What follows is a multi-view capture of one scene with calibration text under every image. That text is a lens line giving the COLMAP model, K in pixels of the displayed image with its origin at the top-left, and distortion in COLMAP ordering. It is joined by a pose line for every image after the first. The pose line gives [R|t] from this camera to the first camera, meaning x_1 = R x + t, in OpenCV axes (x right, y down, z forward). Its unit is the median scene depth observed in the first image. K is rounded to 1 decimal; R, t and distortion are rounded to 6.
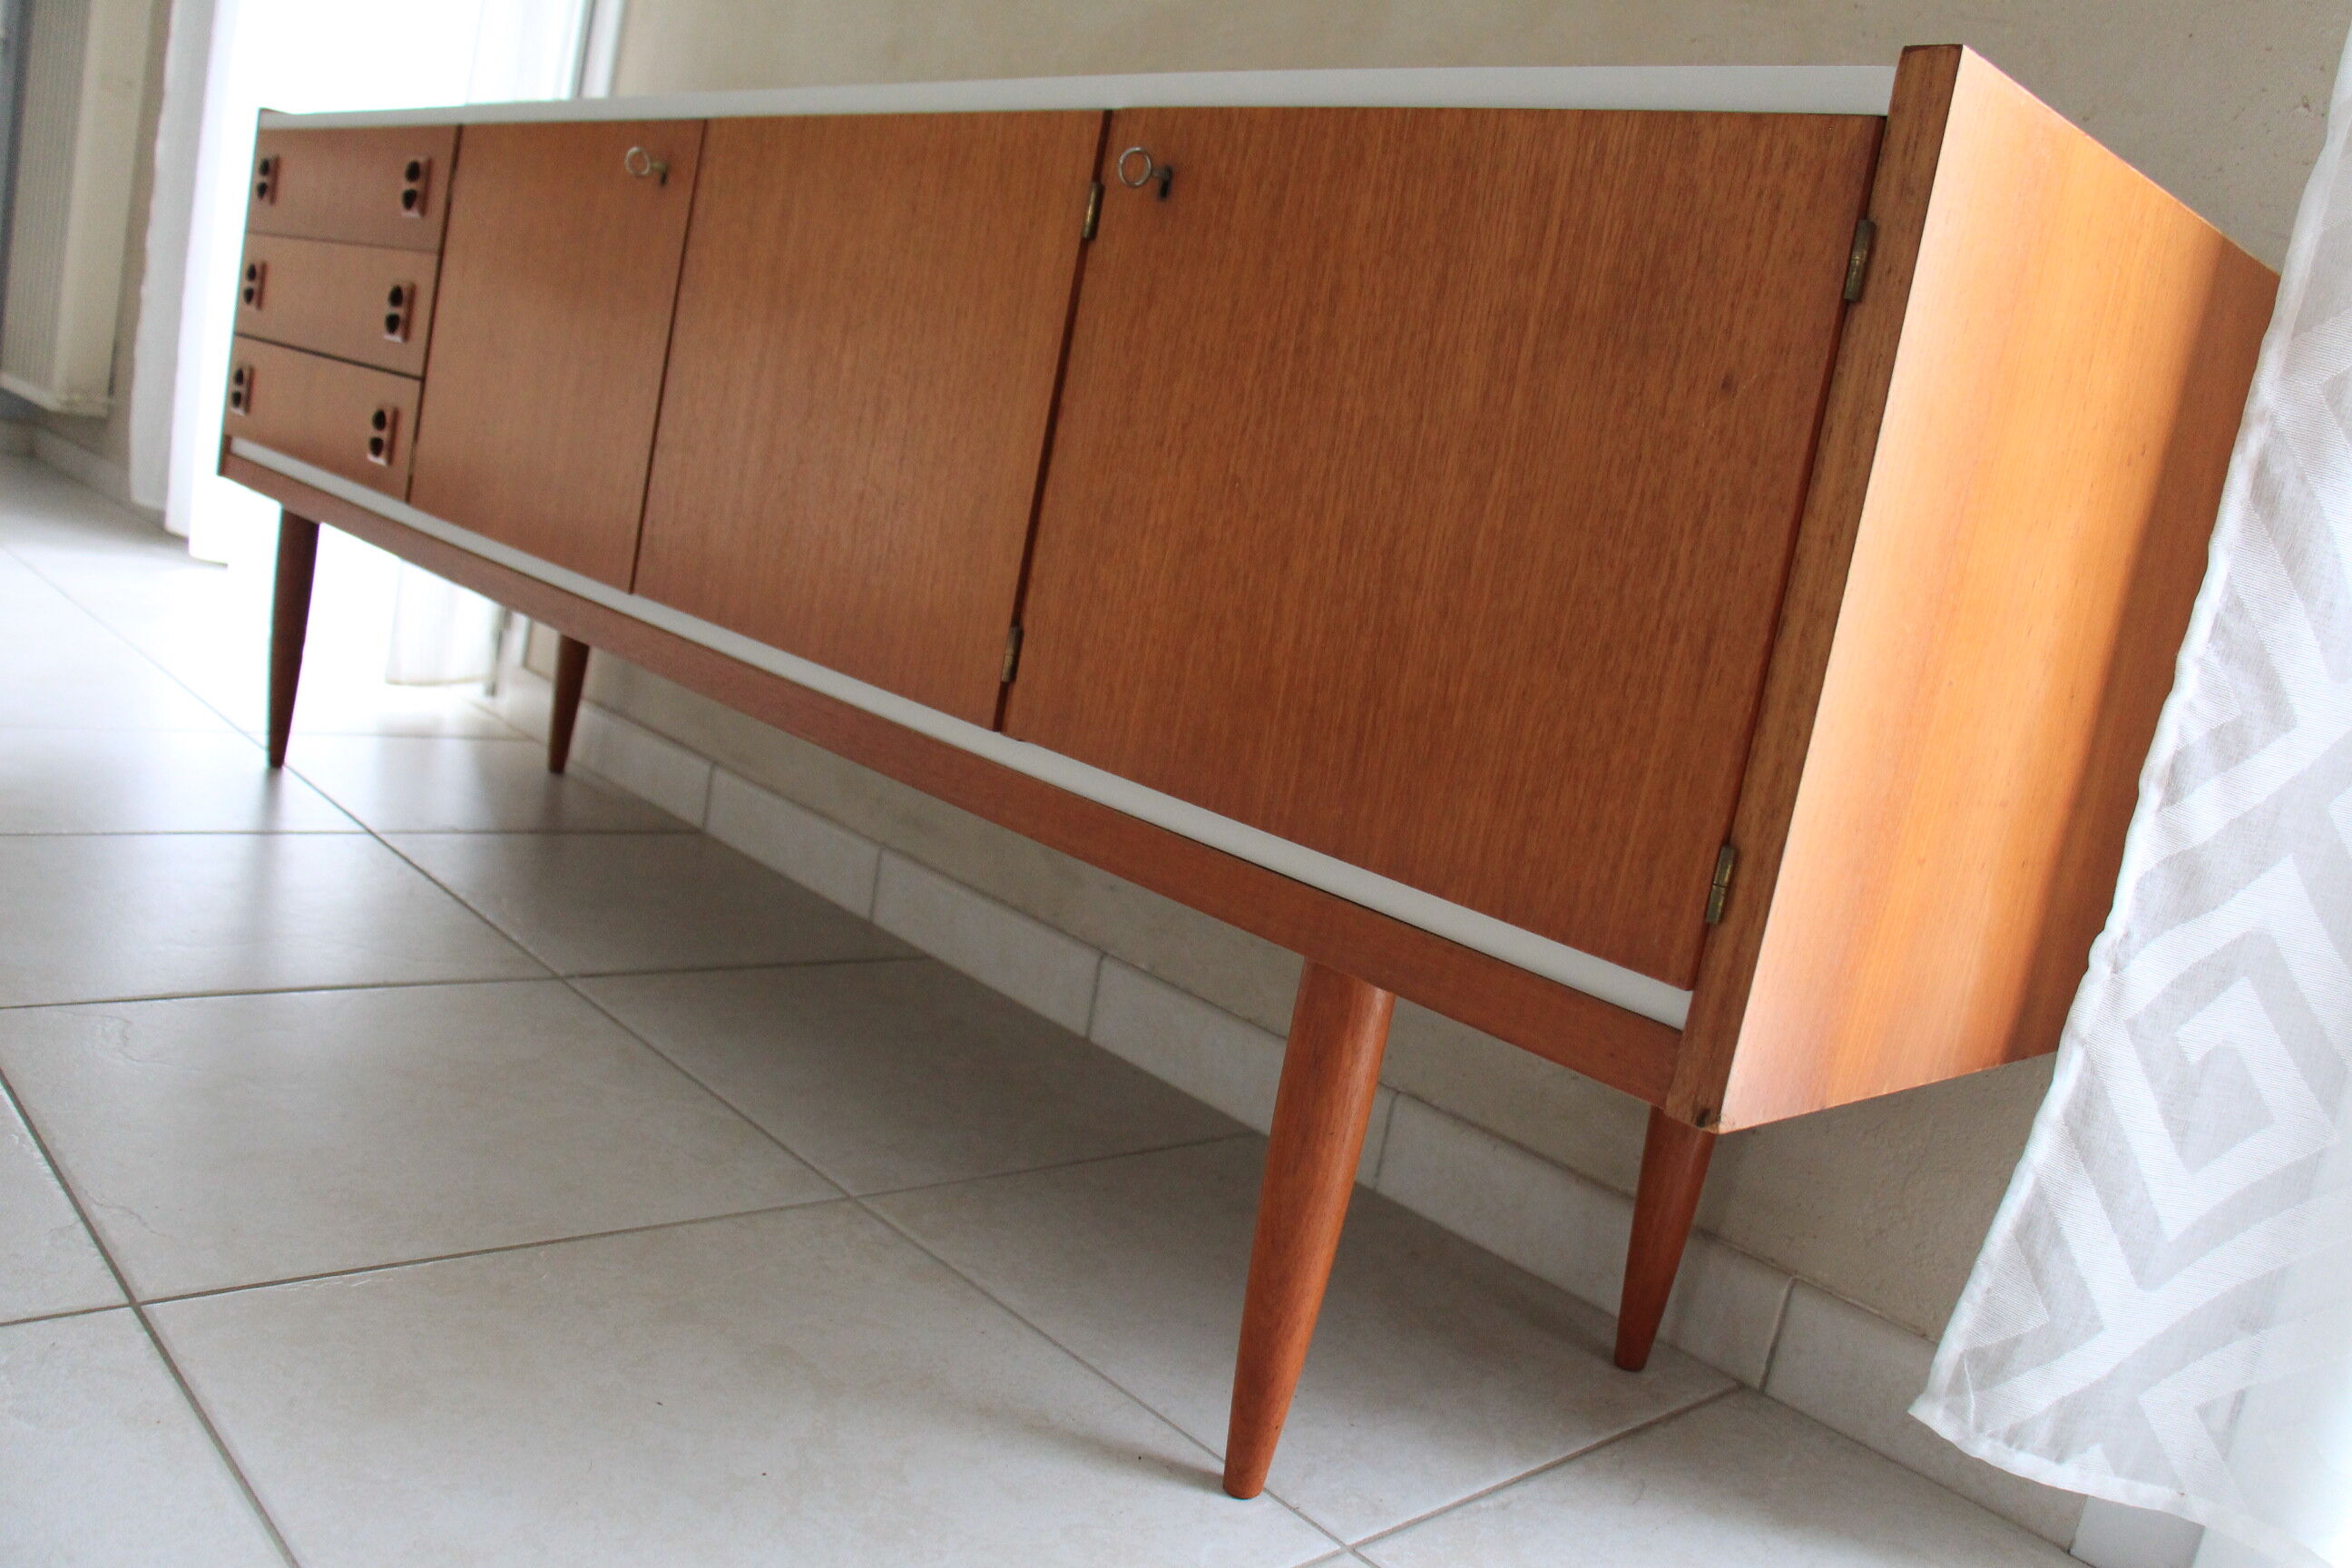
lens RADIAL K [[1959.9, 0, 1176.0], [0, 1959.9, 784.0], [0, 0, 1]] dist [-0.193502, 0.167786]
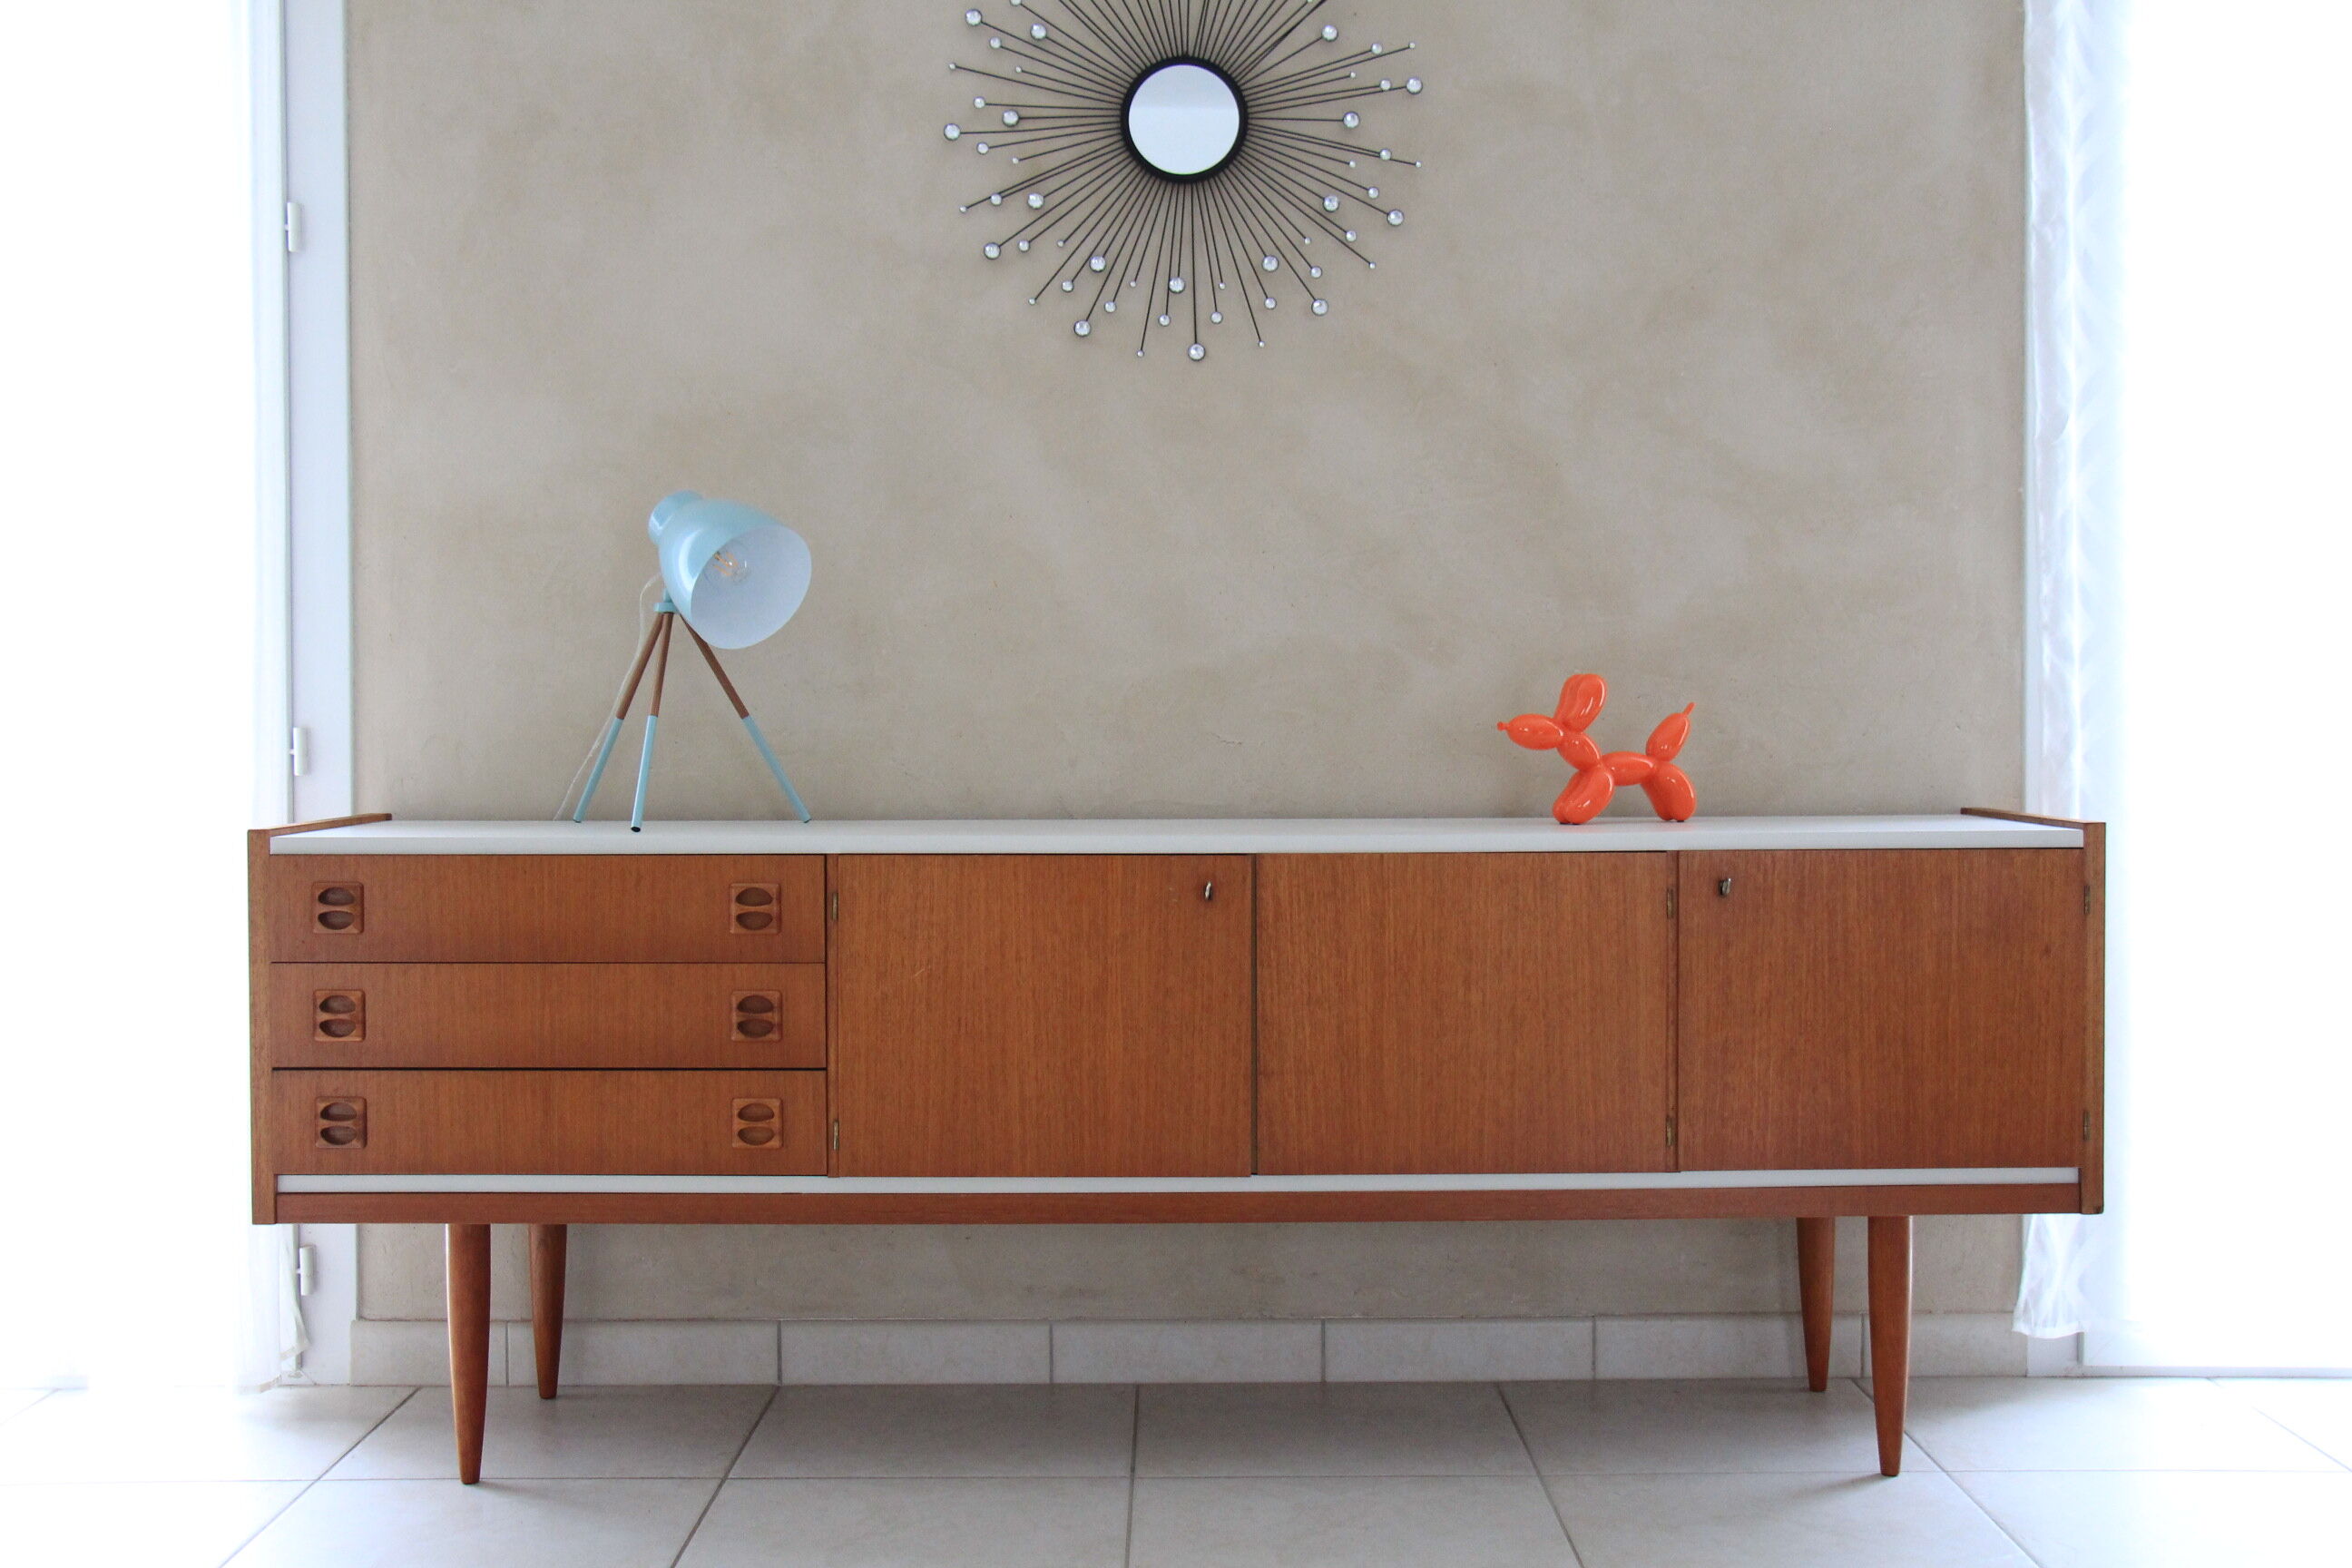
lens RADIAL K [[2557.9, 0, 1176.0], [0, 2557.9, 784.0], [0, 0, 1]] dist [-0.148261, 0.416003]
pose [[0.655950, -0.197787, 0.728430, -2.372499], [0.247625, 0.968036, 0.039859, -0.678657], [-0.713030, 0.154232, 0.683960, -0.468742]]
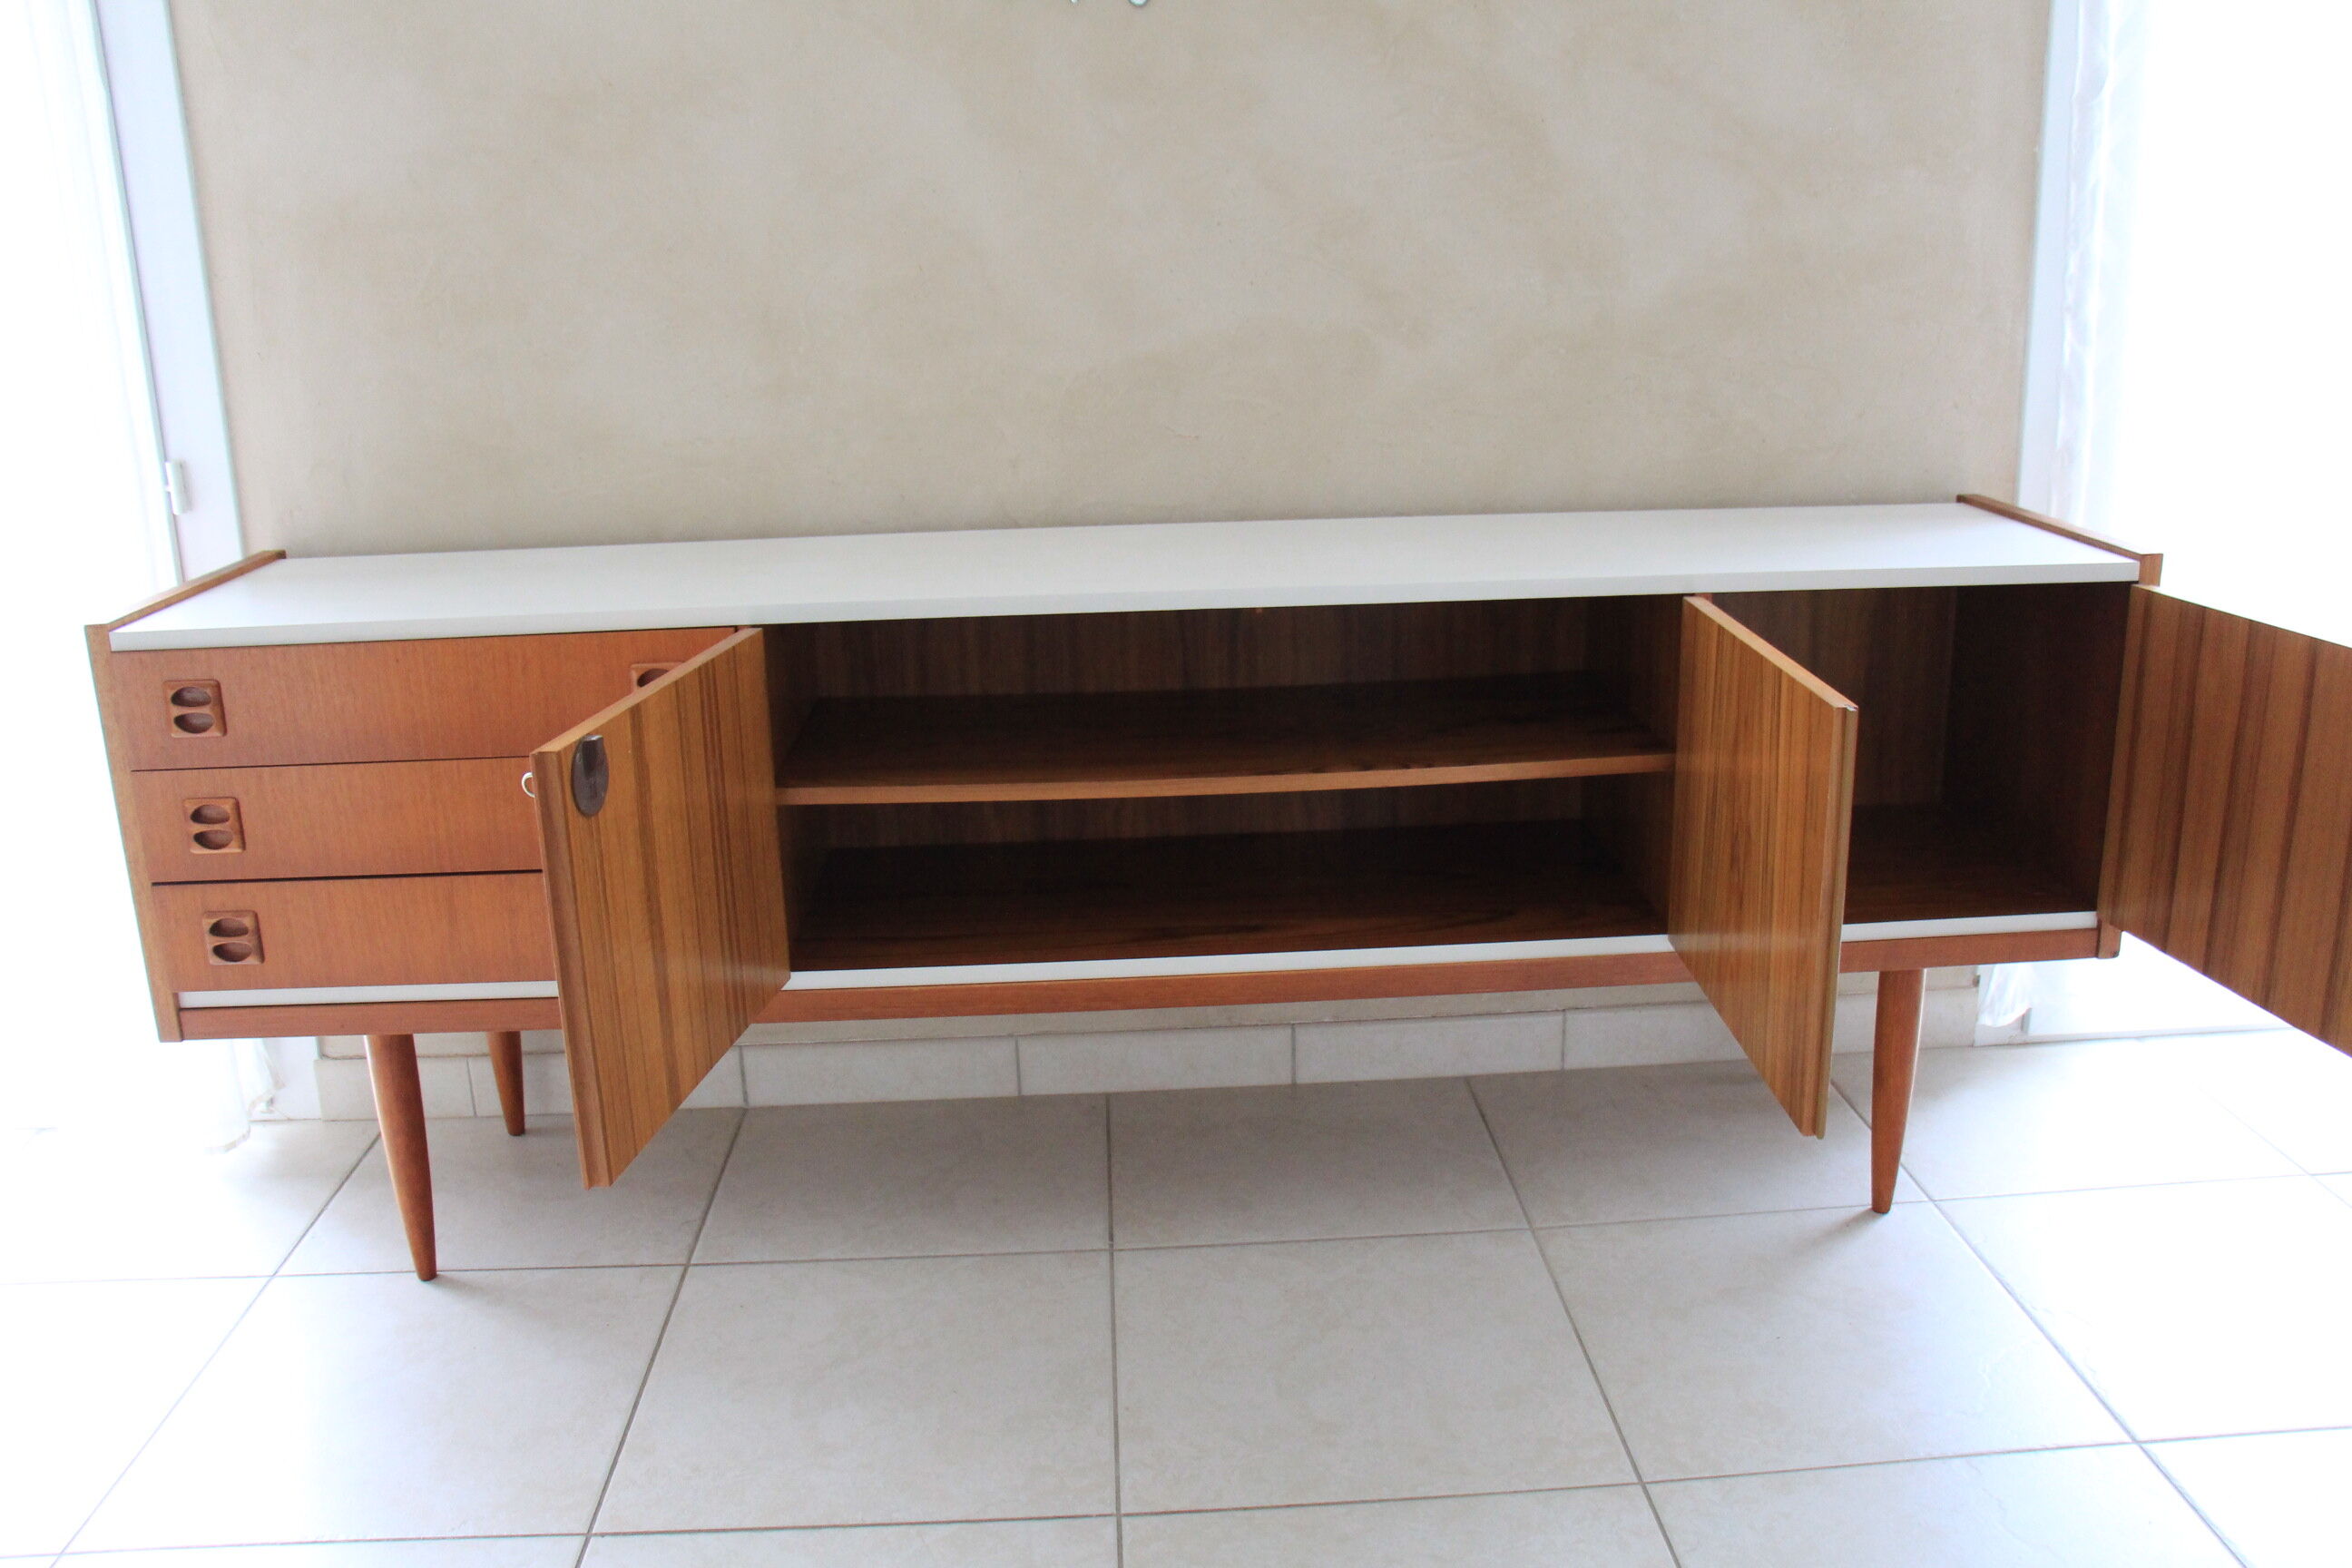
lens RADIAL K [[1959.9, 0, 1176.0], [0, 1959.9, 784.0], [0, 0, 1]] dist [-0.193502, 0.167786]
pose [[0.616865, -0.396670, 0.679802, -1.671609], [0.268441, 0.917958, 0.292048, -0.871855], [-0.739876, 0.002333, 0.672739, 0.168709]]
